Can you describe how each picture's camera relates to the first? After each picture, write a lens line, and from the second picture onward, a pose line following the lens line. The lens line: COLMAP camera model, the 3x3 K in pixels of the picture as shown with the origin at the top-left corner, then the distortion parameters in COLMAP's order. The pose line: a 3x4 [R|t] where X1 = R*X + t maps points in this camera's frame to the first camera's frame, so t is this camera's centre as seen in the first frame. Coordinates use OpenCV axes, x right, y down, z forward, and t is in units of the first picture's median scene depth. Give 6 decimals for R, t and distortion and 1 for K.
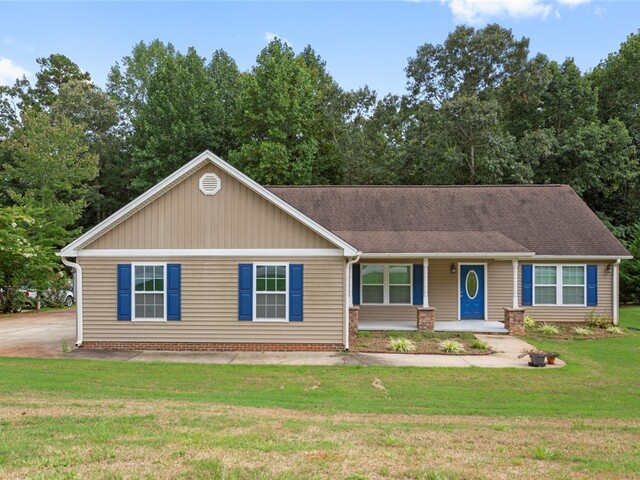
lens RADIAL K [[493.6, 0, 320.7], [0, 493.6, 265.6], [0, 0, 1]] dist [0.002404, -0.000822]
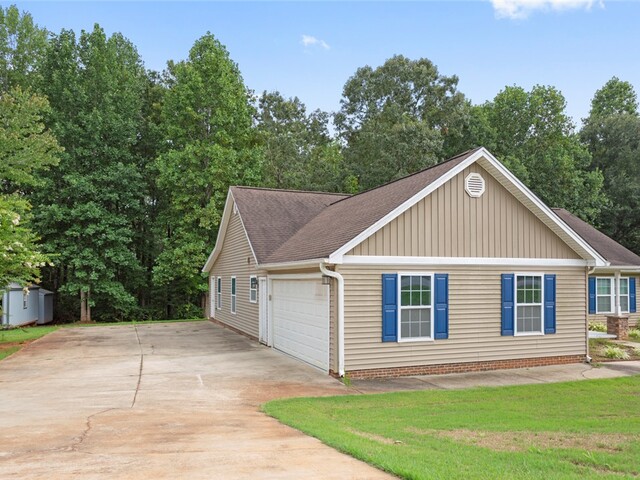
lens RADIAL K [[496.1, 0, 310.7], [0, 496.1, 272.0], [0, 0, 1]] dist [-0.004544, -0.002038]
pose [[0.923091, 0.005367, 0.384544, -0.839707], [0.003537, 0.999742, -0.022443, 0.012329], [-0.384565, 0.022077, 0.922834, 0.281965]]
